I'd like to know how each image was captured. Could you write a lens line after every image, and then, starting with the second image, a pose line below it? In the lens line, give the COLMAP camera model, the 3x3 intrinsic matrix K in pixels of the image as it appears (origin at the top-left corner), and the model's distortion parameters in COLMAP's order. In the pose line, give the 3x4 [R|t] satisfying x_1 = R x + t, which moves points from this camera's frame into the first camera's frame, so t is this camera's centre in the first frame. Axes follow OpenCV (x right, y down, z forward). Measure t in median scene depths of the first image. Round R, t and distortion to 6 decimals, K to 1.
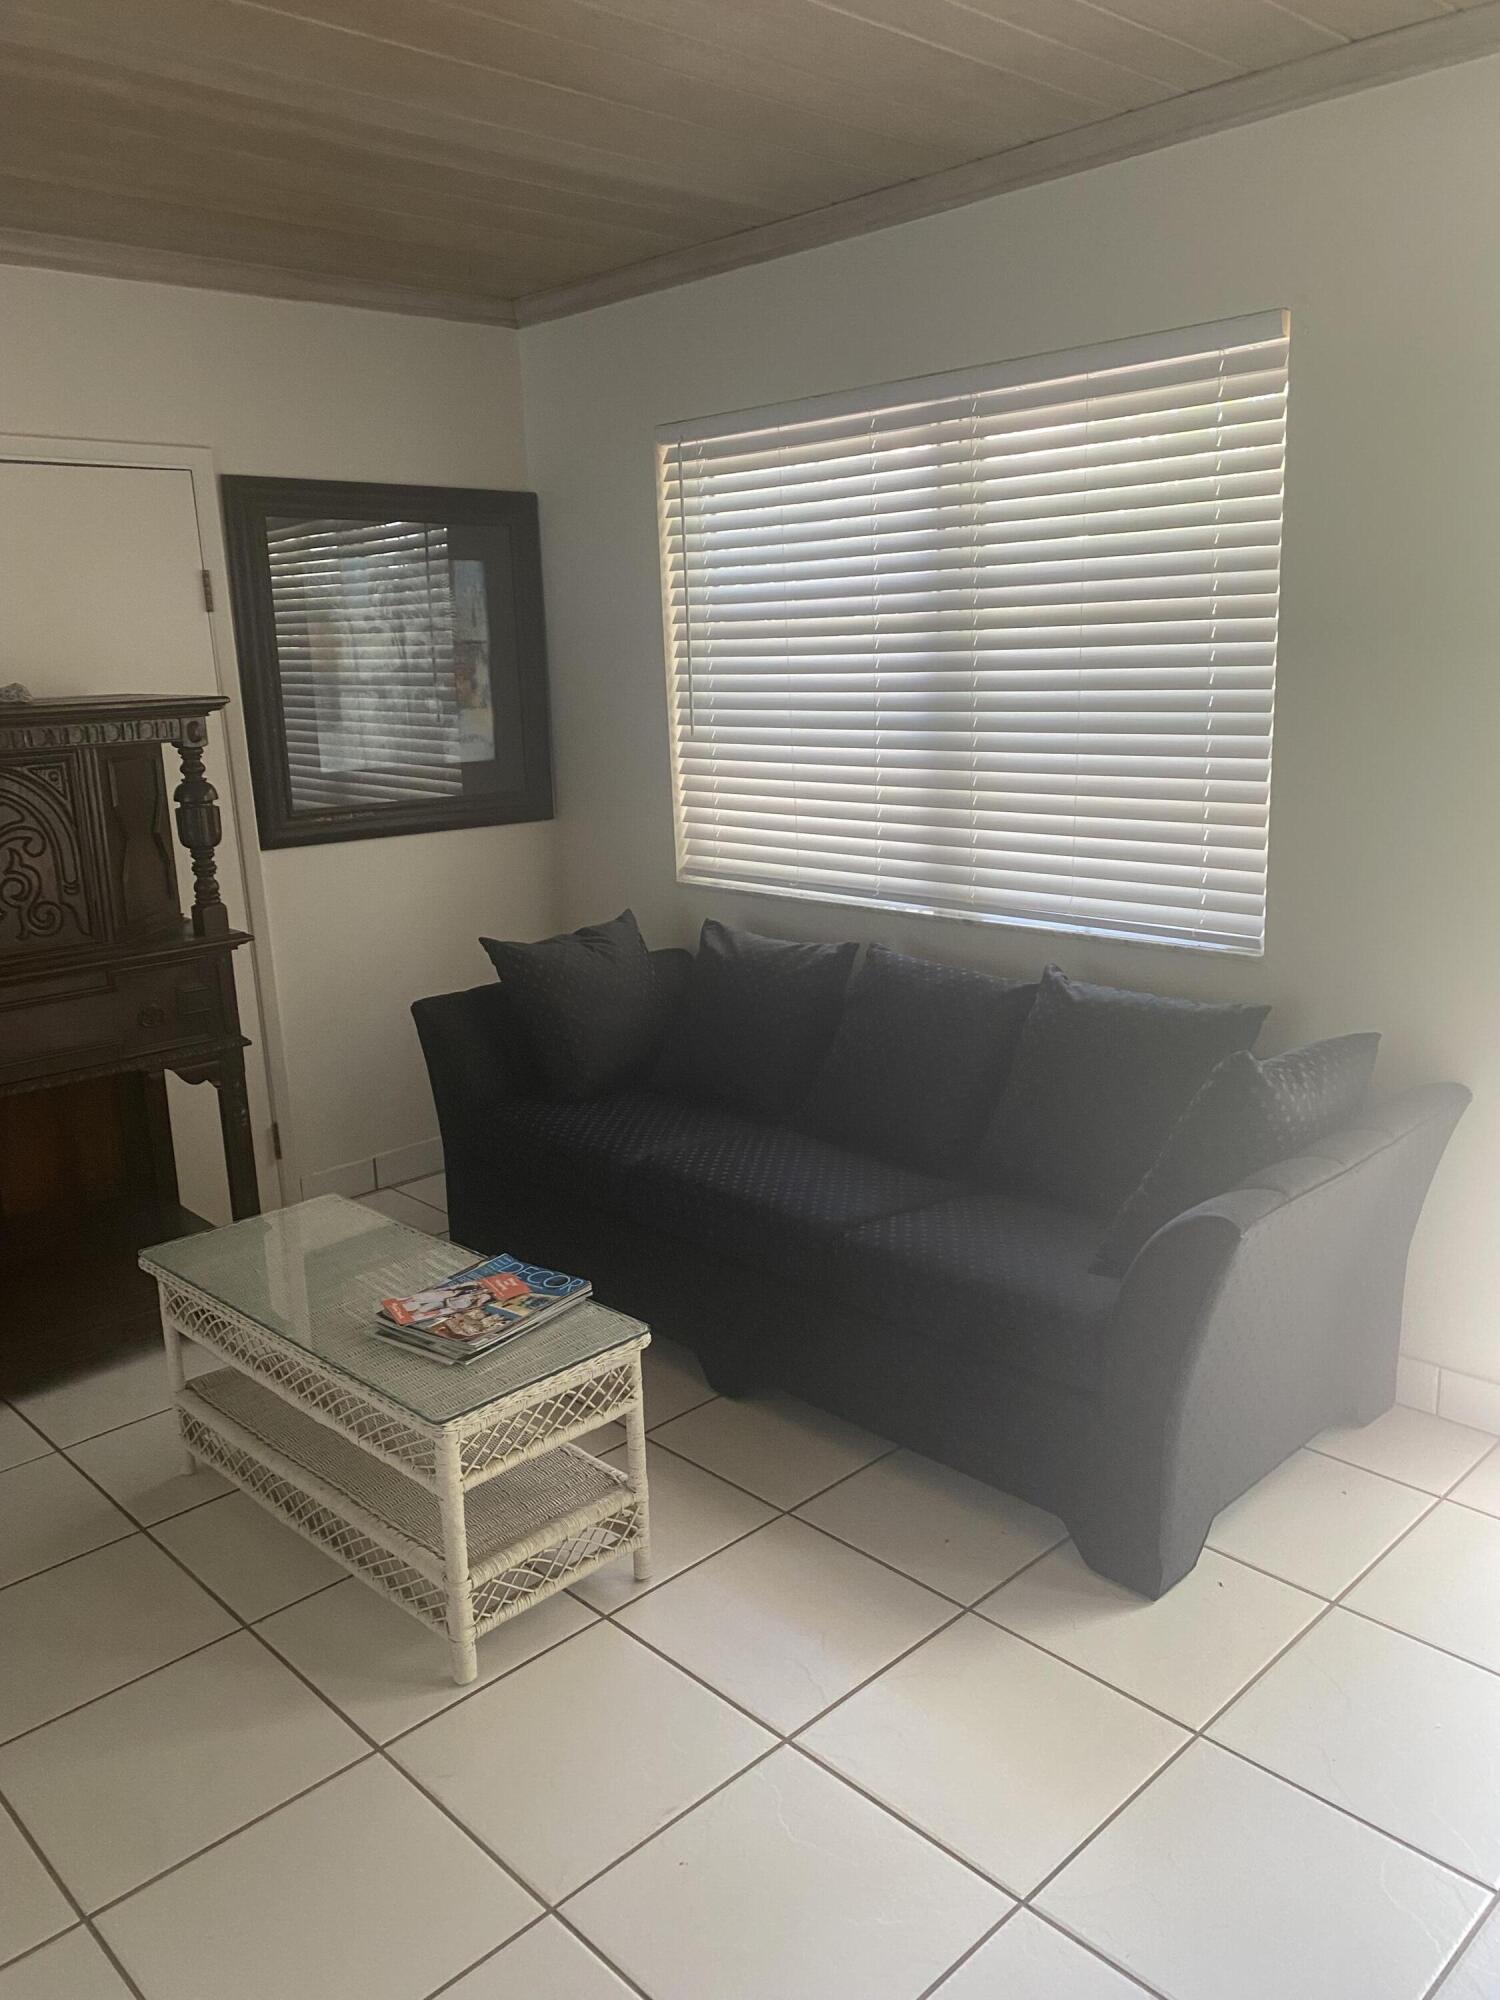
lens RADIAL K [[1542.6, 0, 788.5], [0, 1542.6, 1004.2], [0, 0, 1]] dist [0.081294, -0.128173]
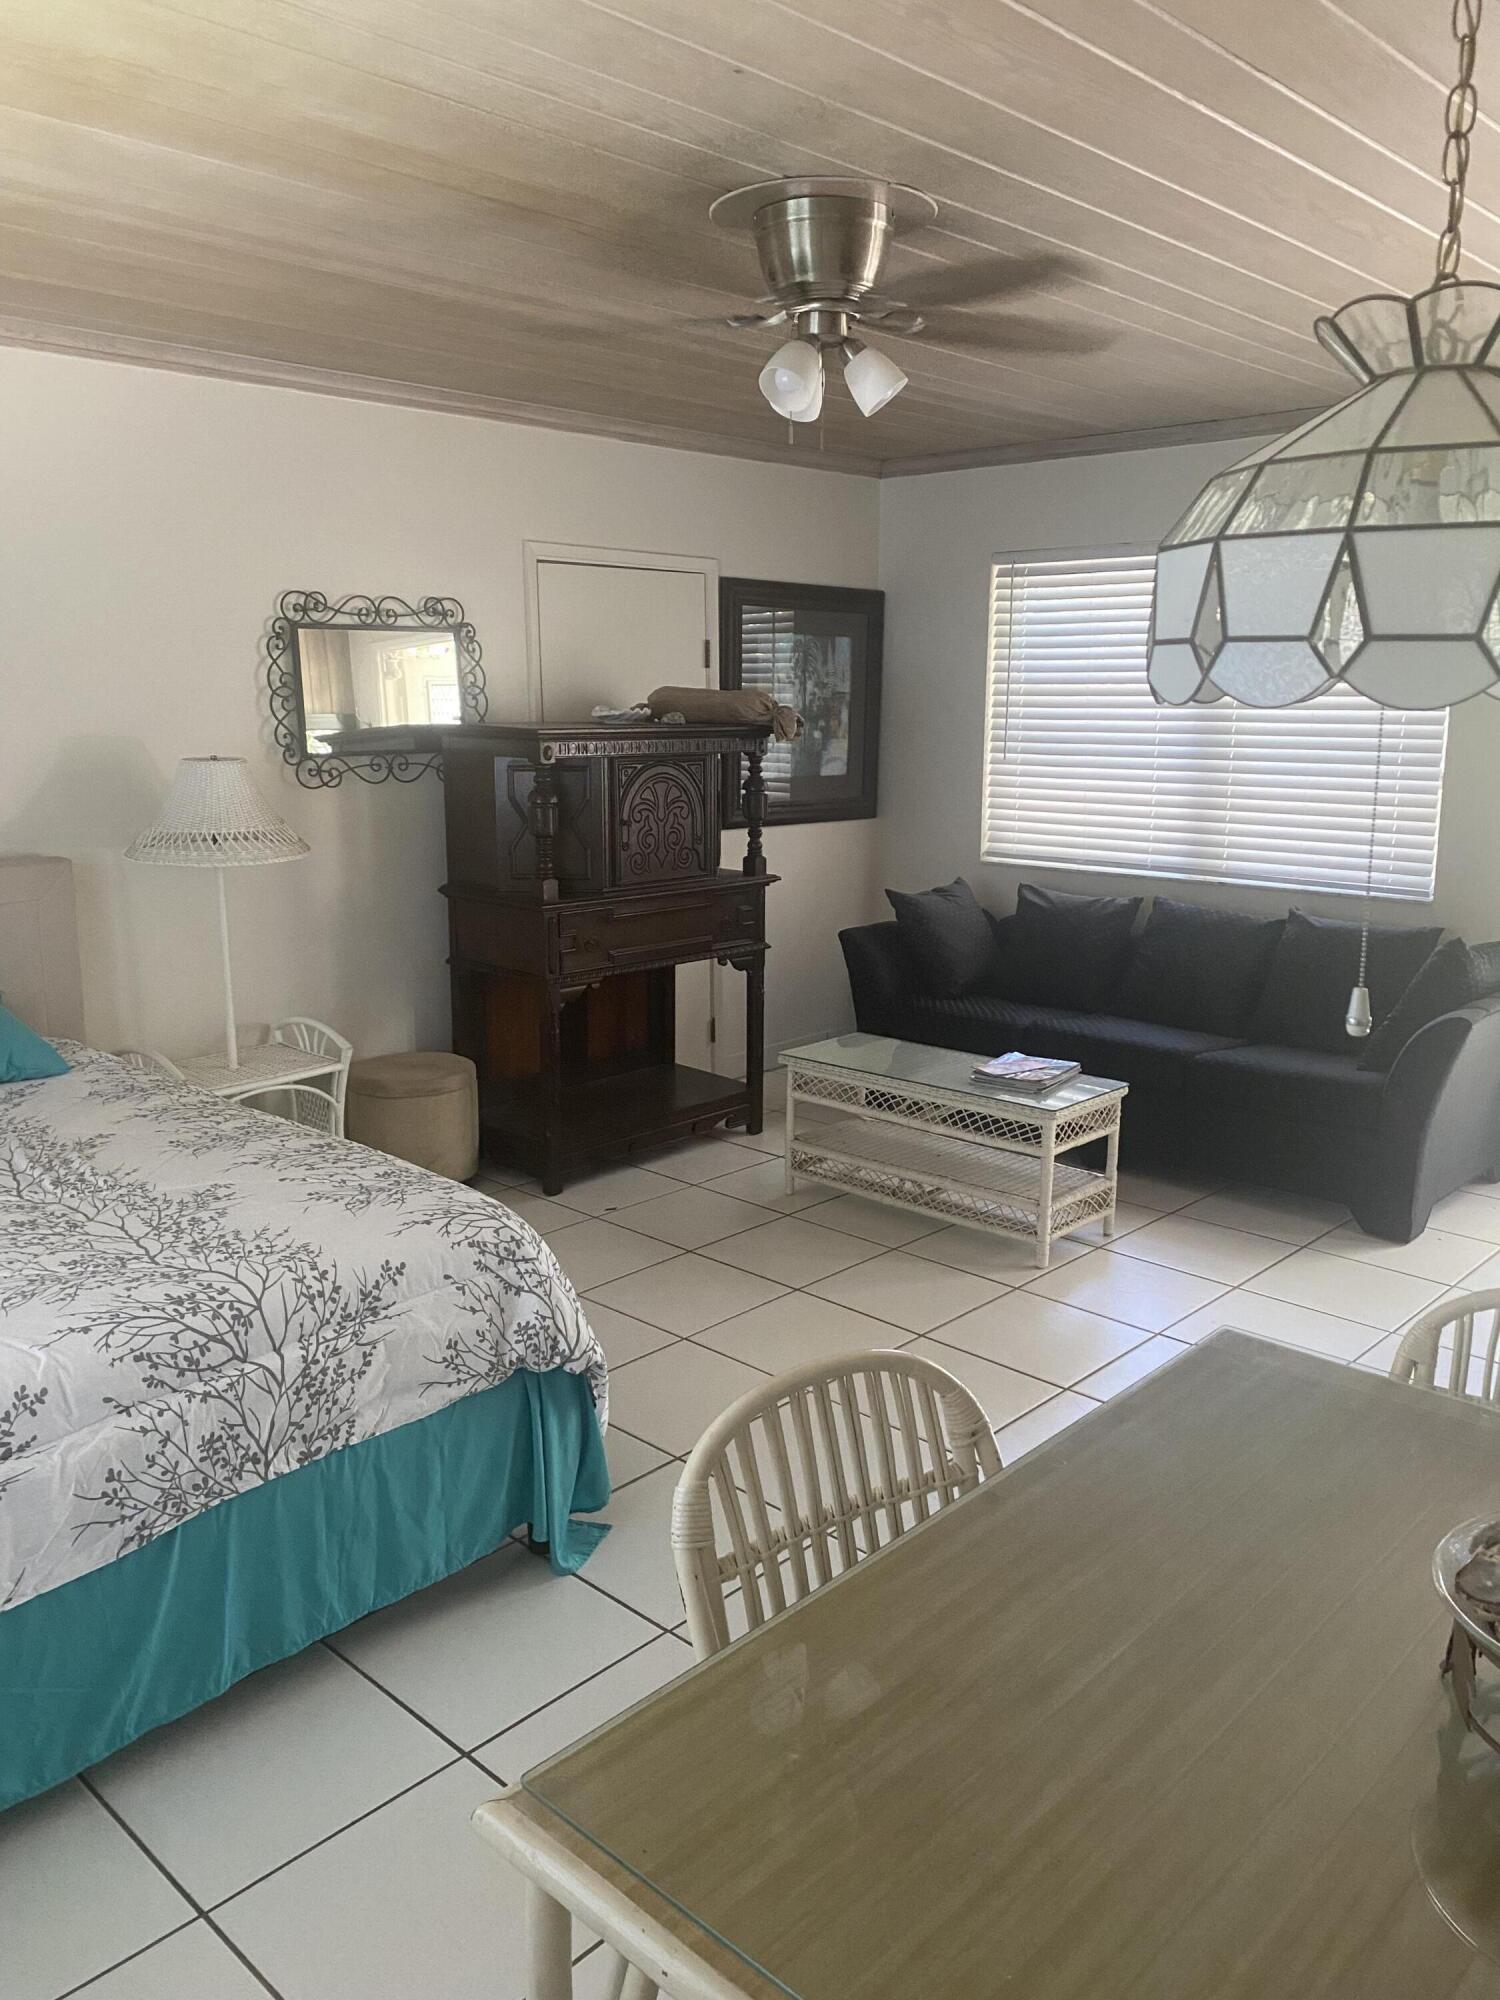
lens RADIAL K [[1542.6, 0, 781.2], [0, 1542.6, 1008.6], [0, 0, 1]] dist [0.081294, -0.128173]
pose [[0.998130, 0.025212, 0.055693, -0.437312], [-0.023578, 0.999278, -0.029796, 0.137591], [-0.056404, 0.028427, 0.998003, -0.557563]]
